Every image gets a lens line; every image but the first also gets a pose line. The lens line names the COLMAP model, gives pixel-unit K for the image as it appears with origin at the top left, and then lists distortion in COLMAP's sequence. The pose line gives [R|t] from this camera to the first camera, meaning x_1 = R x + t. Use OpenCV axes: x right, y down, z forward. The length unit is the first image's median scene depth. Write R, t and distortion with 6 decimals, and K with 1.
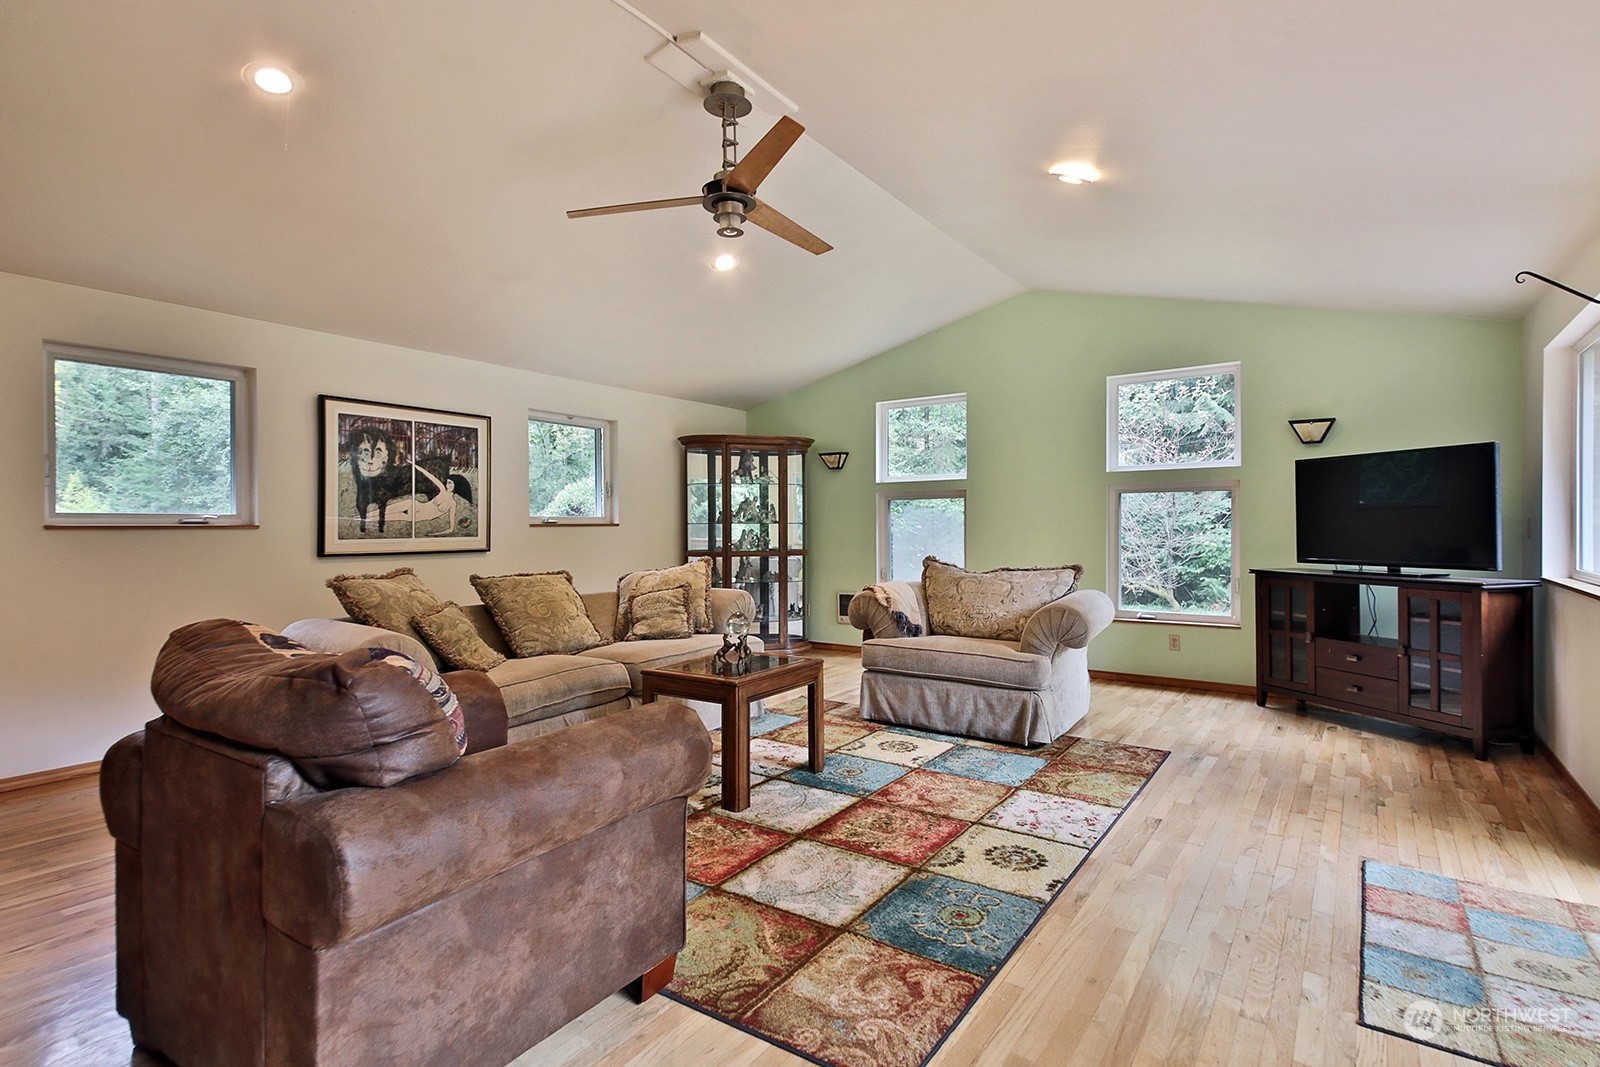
lens RADIAL K [[816.5, 0, 799.3], [0, 816.5, 526.8], [0, 0, 1]] dist [0.018848, -0.001349]
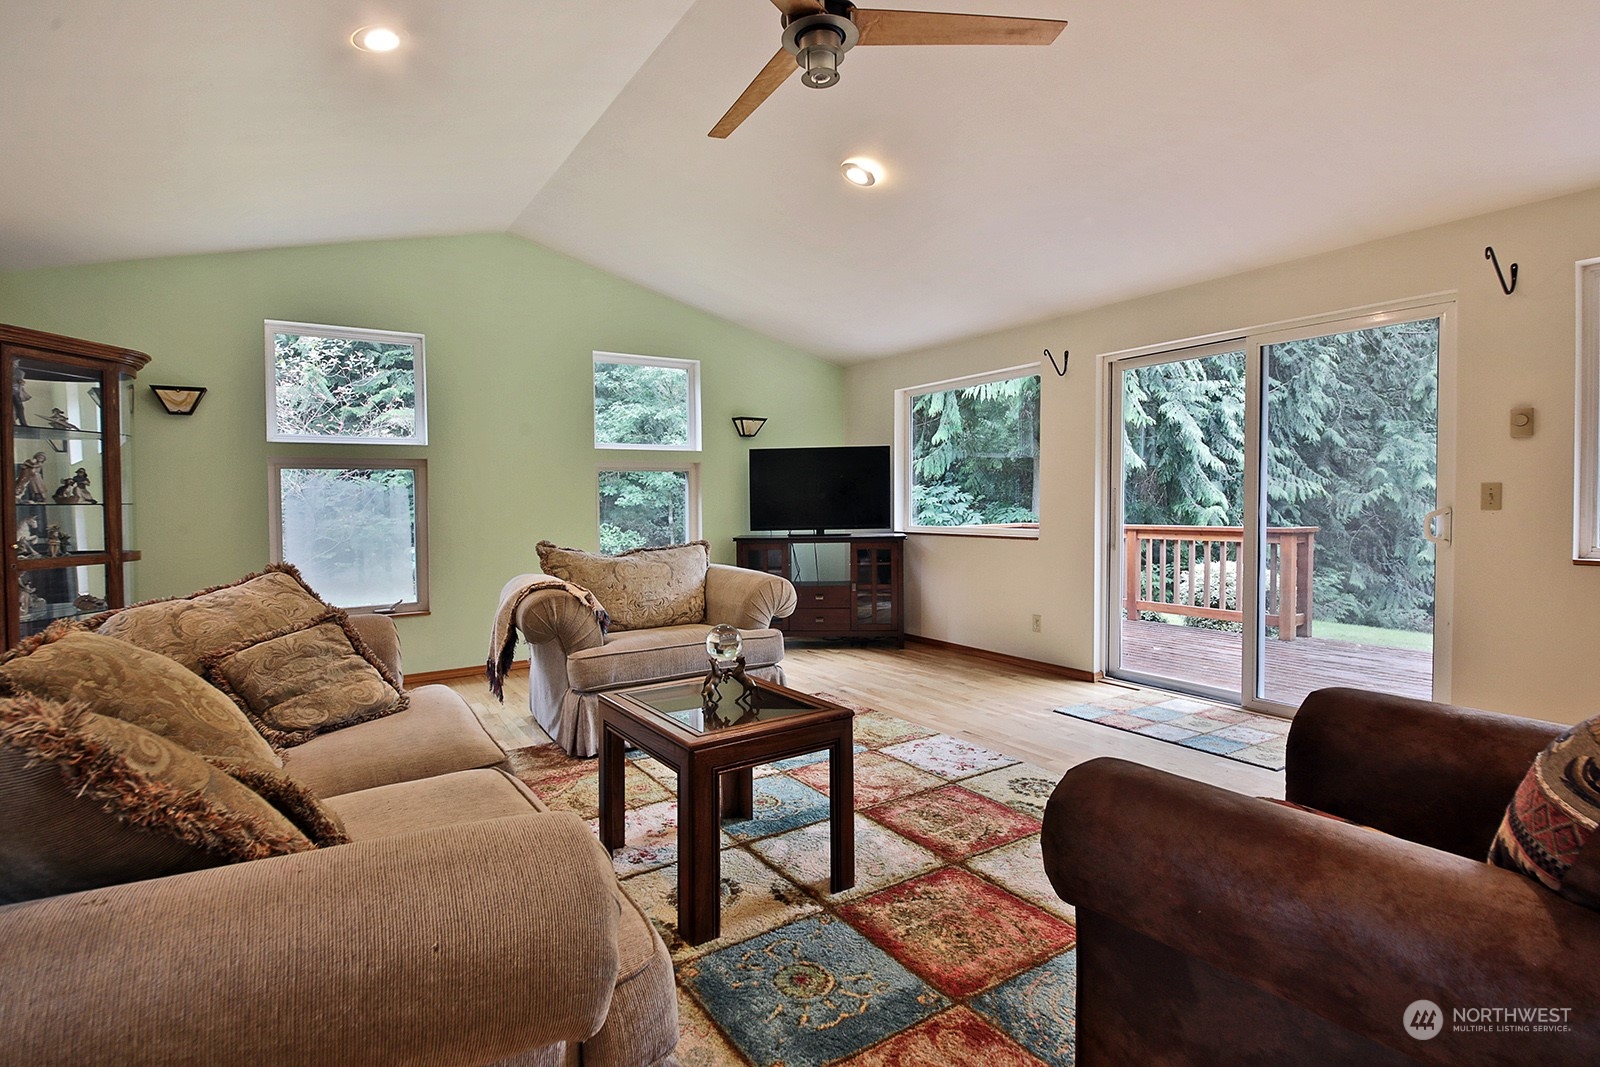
lens RADIAL K [[773.3, 0, 798.7], [0, 773.3, 522.5], [0, 0, 1]] dist [0.018487, 0.000108]
pose [[0.365326, -0.031175, 0.930358, -0.733408], [0.013494, 0.999511, 0.028194, -0.001341], [-0.930782, 0.002254, 0.365568, 0.781284]]
